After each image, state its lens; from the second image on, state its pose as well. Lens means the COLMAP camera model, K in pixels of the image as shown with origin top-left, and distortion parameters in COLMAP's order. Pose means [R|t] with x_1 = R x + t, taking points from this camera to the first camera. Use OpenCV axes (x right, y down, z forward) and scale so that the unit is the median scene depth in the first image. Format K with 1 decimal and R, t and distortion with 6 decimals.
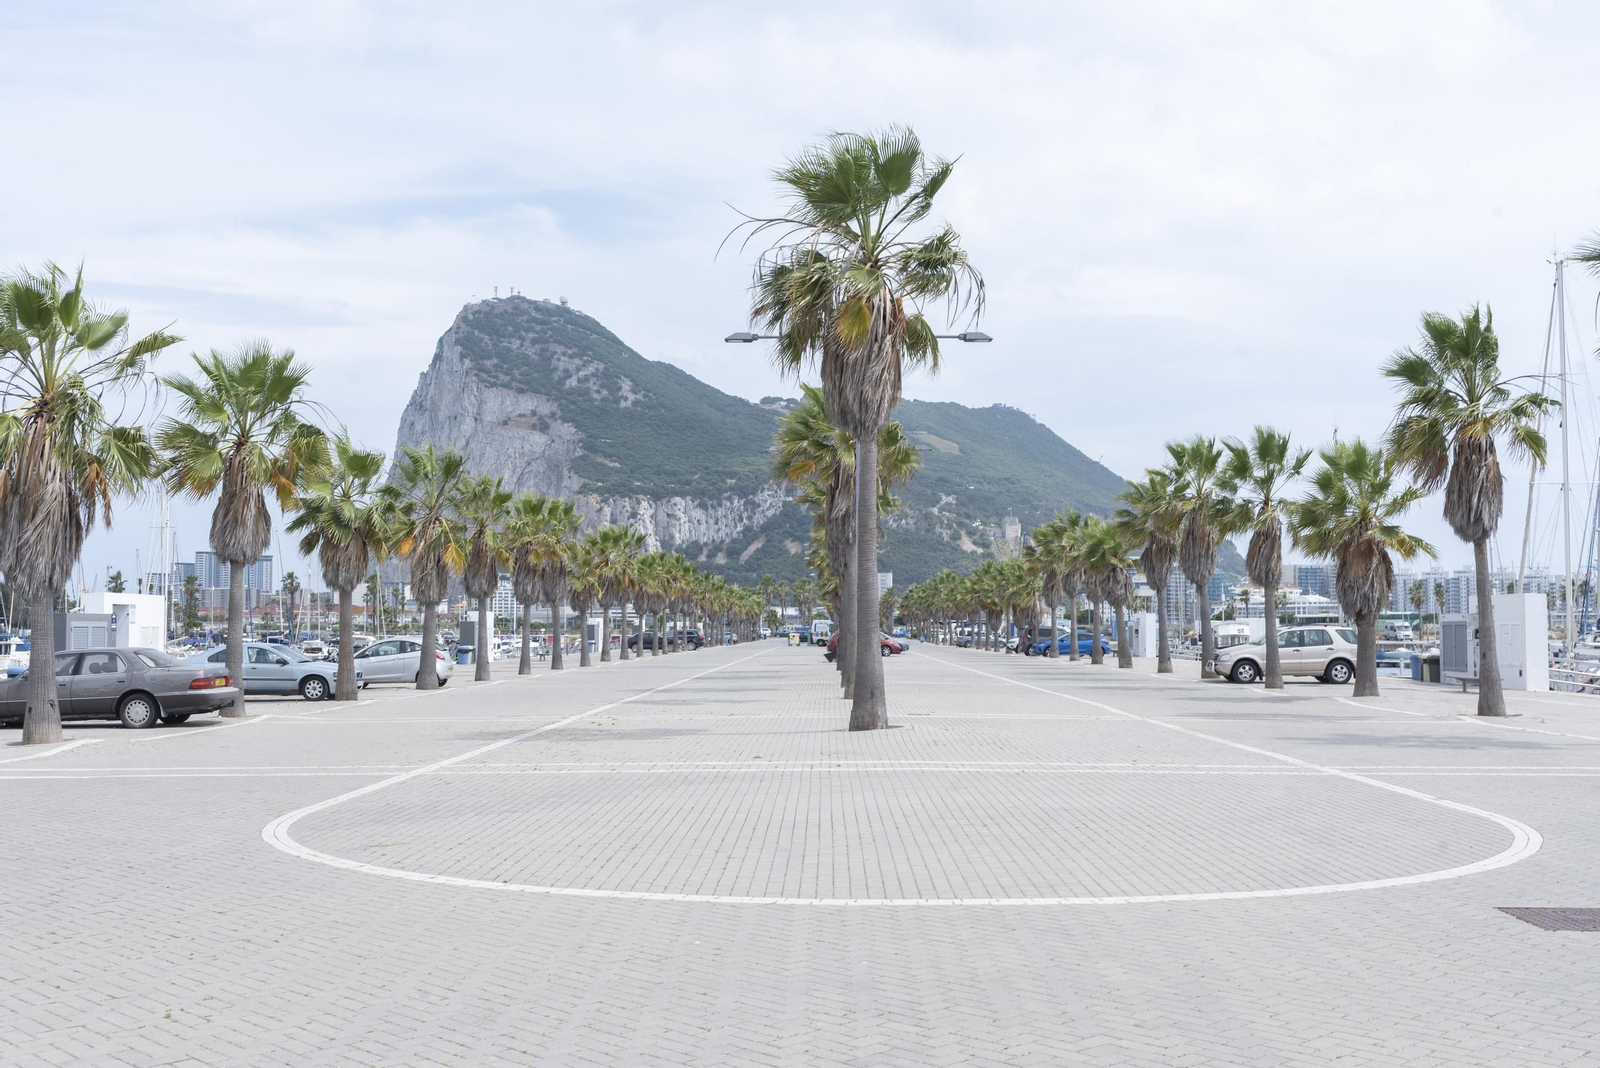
lens RADIAL K [[1640.8, 0, 800.0], [0, 1640.8, 534.0], [0, 0, 1]] dist [-0.008369, -0.000640]
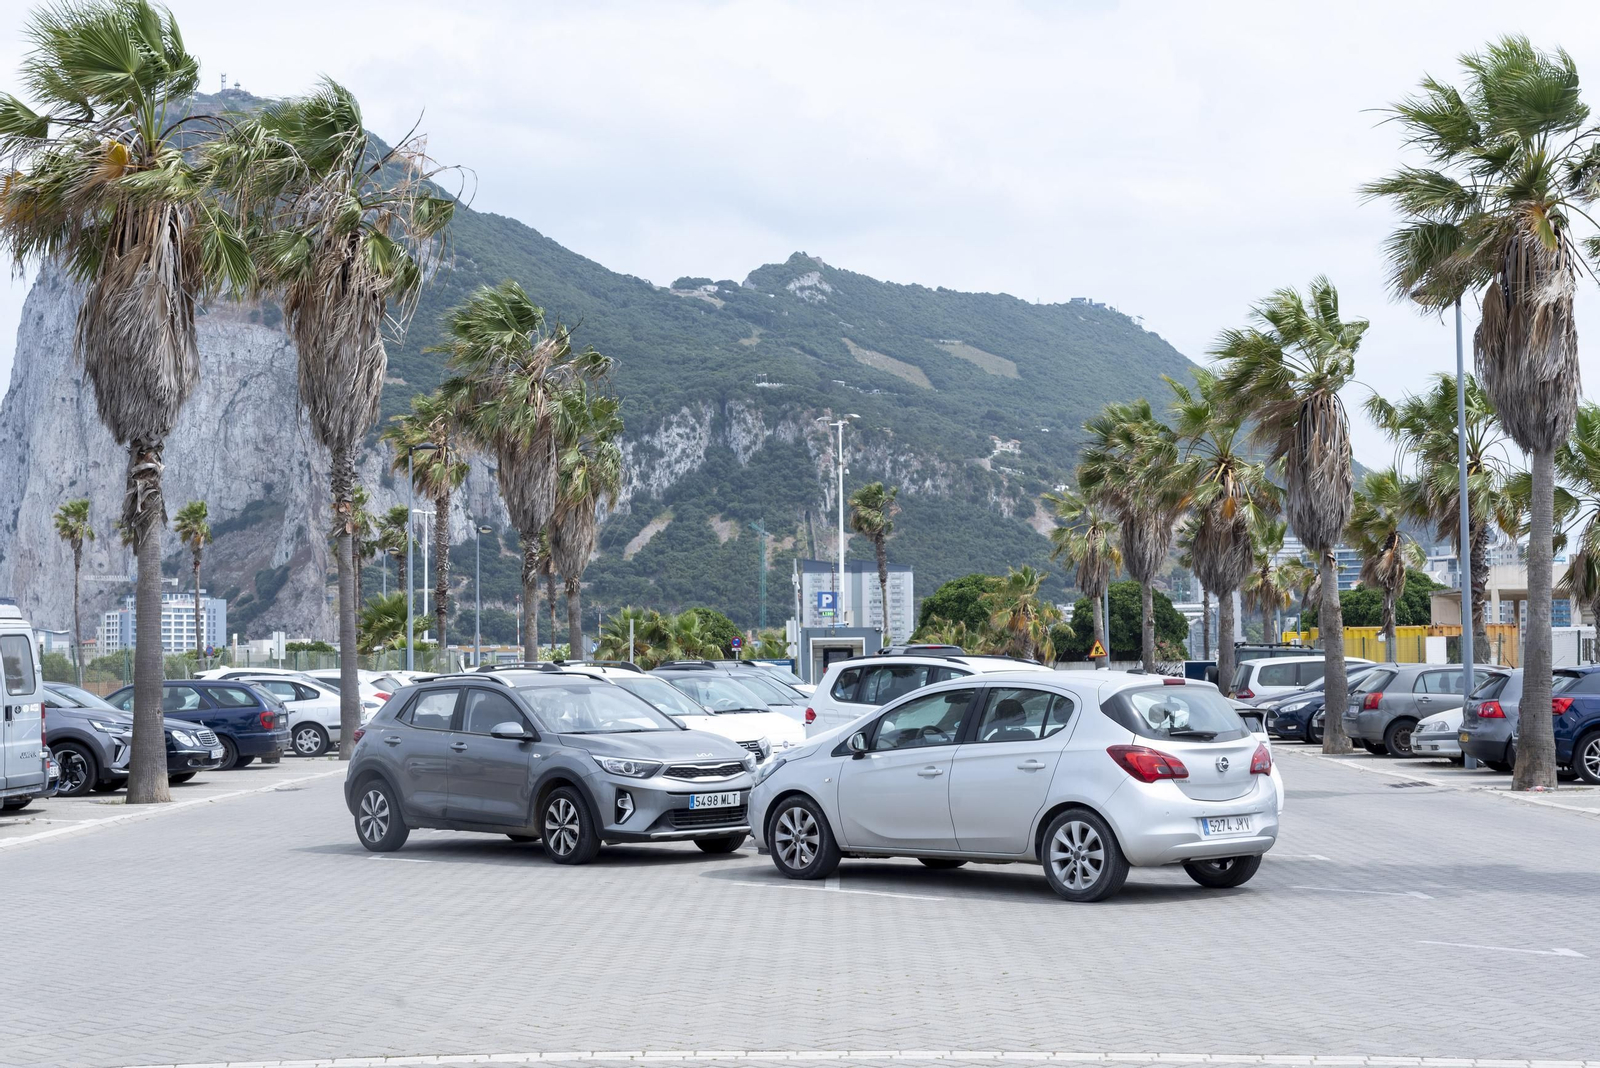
lens RADIAL K [[2582.4, 0, 800.0], [0, 2582.4, 534.0], [0, 0, 1]] dist [0.001783, -0.049691]
pose [[0.999807, -0.005065, 0.018977, 0.003865], [0.005048, 0.999987, 0.000950, 0.007498], [-0.018982, -0.000854, 0.999819, 0.133453]]
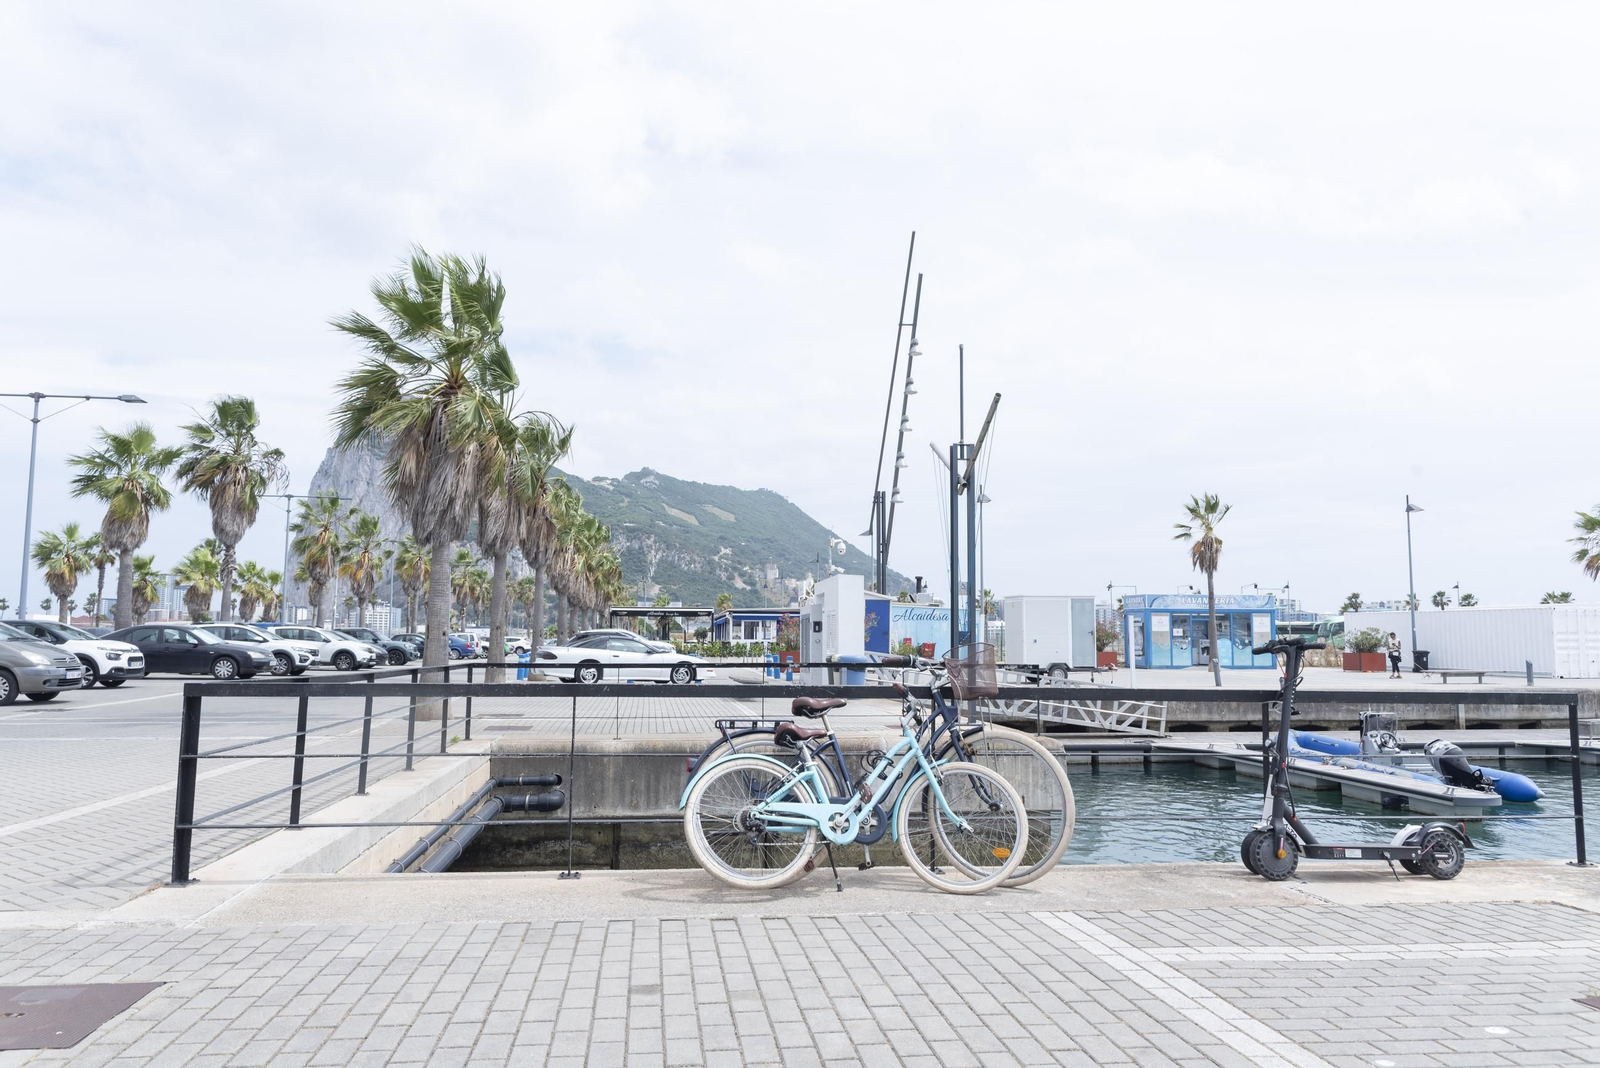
lens RADIAL K [[1105.7, 0, 800.0], [0, 1105.7, 534.0], [0, 0, 1]] dist [0.002503, 0.000408]
pose [[0.987790, 0.020653, 0.154415, 0.008255], [-0.014041, 0.998942, -0.043790, 0.004603], [-0.155156, 0.041087, 0.987035, 0.074988]]
